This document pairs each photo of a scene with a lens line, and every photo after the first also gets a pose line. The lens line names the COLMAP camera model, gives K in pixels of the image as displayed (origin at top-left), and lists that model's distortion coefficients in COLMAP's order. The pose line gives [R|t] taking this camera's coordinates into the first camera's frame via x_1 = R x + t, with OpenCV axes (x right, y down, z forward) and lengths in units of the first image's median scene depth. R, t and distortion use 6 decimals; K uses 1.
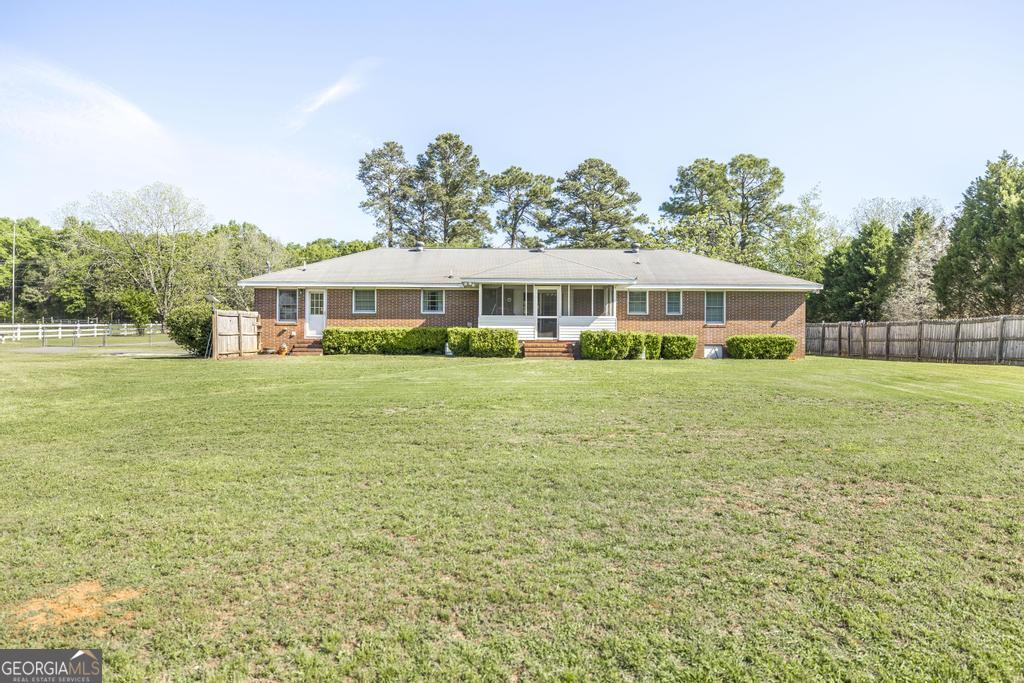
lens RADIAL K [[697.3, 0, 512.2], [0, 697.3, 340.1], [0, 0, 1]] dist [-0.010776, -0.002568]
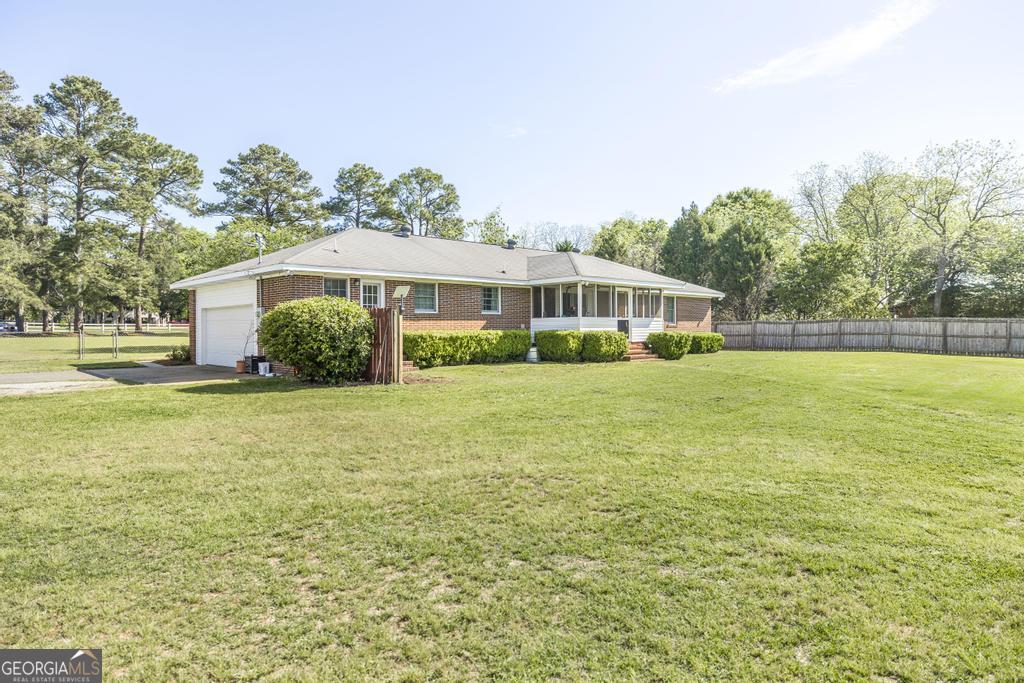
lens RADIAL K [[625.8, 0, 512.1], [0, 625.8, 338.3], [0, 0, 1]] dist [0.002086, 0.001133]
pose [[0.728014, -0.020570, 0.685254, -0.649027], [0.013221, 0.999785, 0.015965, -0.020781], [-0.685435, -0.002562, 0.728129, 0.438676]]
